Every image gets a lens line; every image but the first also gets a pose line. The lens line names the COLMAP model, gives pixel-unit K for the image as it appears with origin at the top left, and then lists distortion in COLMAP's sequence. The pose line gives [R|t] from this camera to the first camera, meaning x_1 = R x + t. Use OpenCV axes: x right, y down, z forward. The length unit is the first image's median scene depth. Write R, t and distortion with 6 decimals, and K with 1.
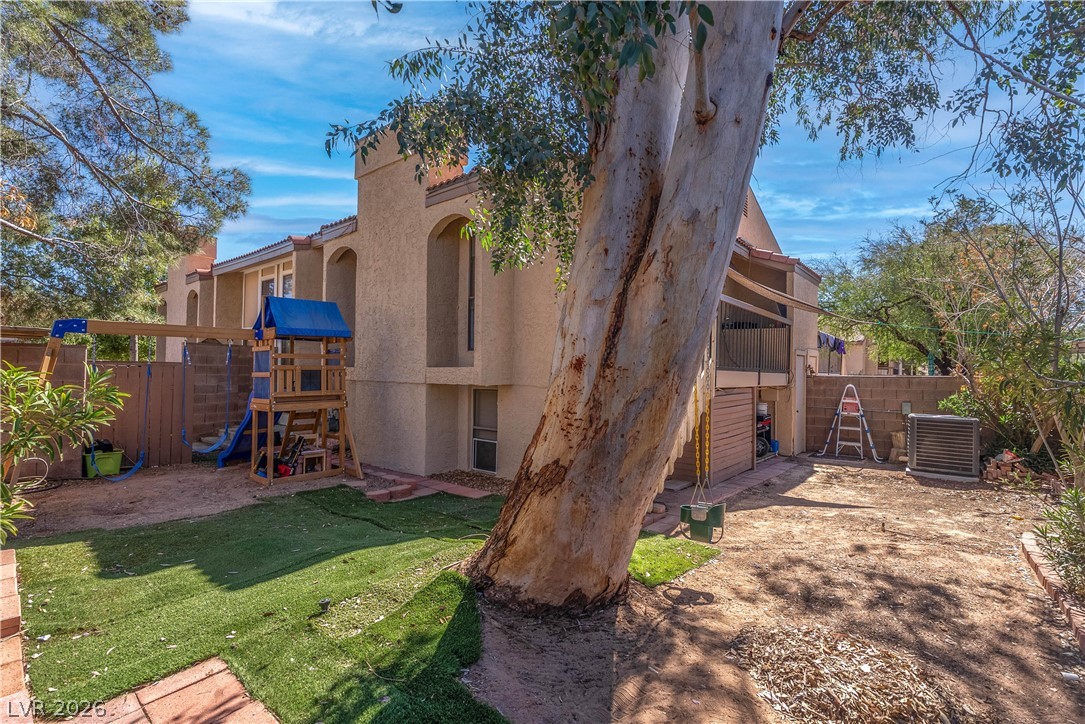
lens RADIAL K [[495.5, 0, 541.4], [0, 495.5, 364.6], [0, 0, 1]] dist [0.001131, 0.000844]
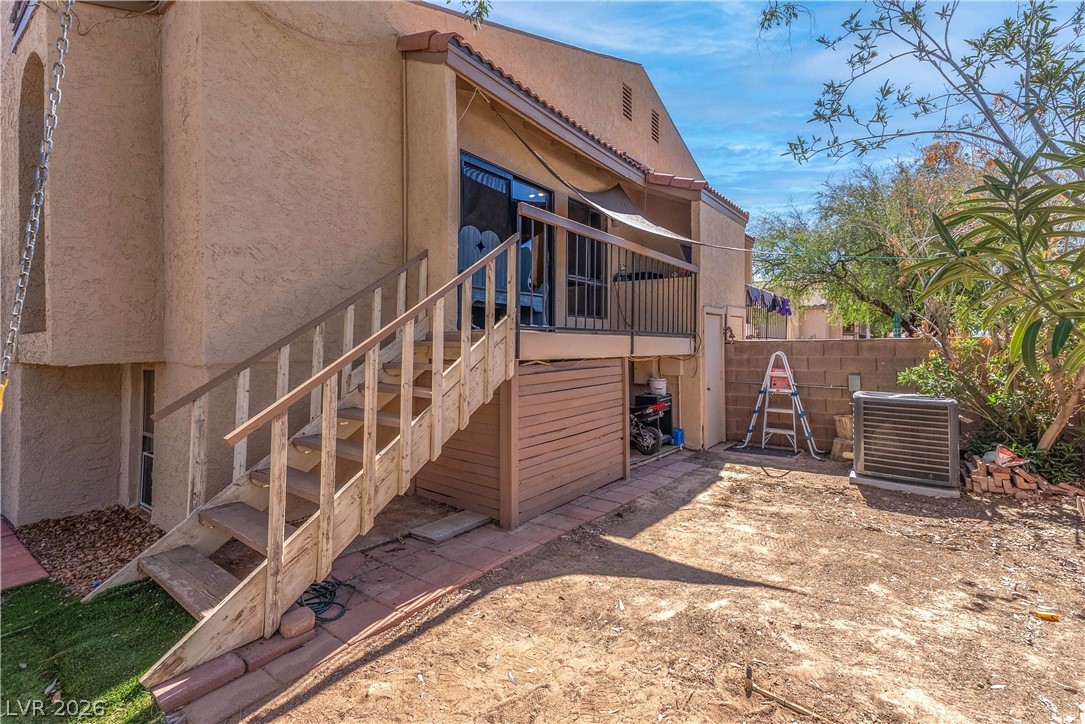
lens RADIAL K [[495.5, 0, 504.3], [0, 495.5, 337.7], [0, 0, 1]] dist [0.001131, 0.000844]
pose [[0.999793, -0.018329, -0.008791, 0.291829], [0.018337, 0.999832, 0.000808, 0.015243], [0.008775, -0.000969, 0.999961, 0.341341]]
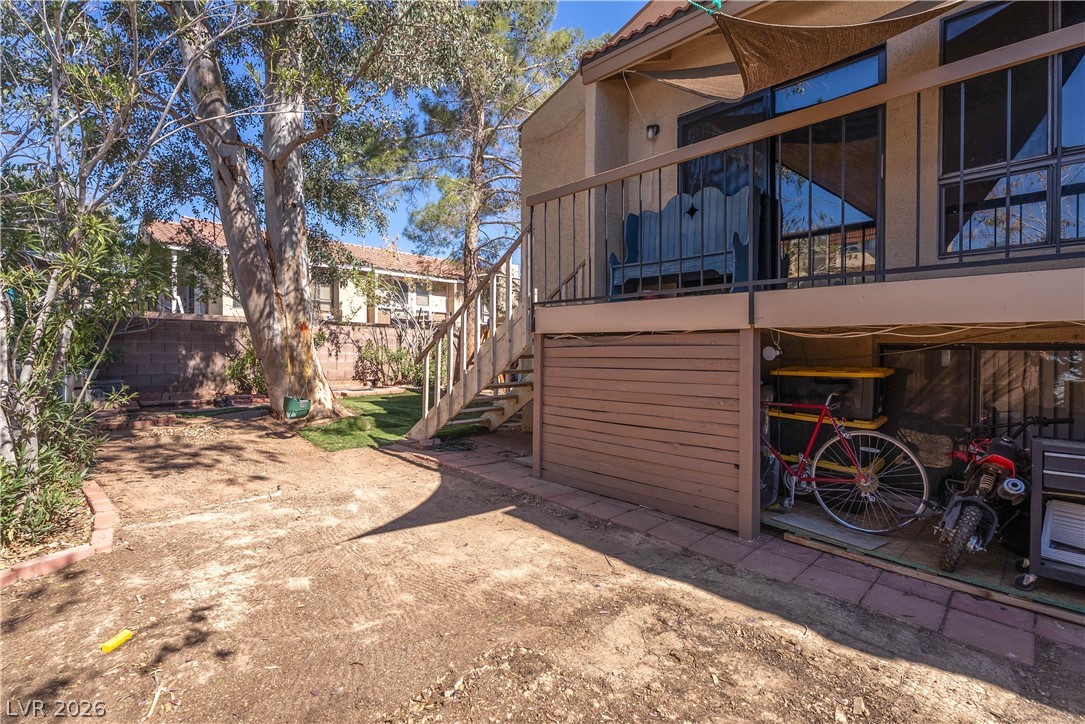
lens RADIAL K [[495.5, 0, 532.9], [0, 495.5, 358.7], [0, 0, 1]] dist [0.001131, 0.000844]
pose [[-0.112945, -0.002873, -0.993597, 0.895938], [-0.000695, 0.999996, -0.002812, 0.072799], [0.993601, 0.000373, -0.112946, 0.933495]]
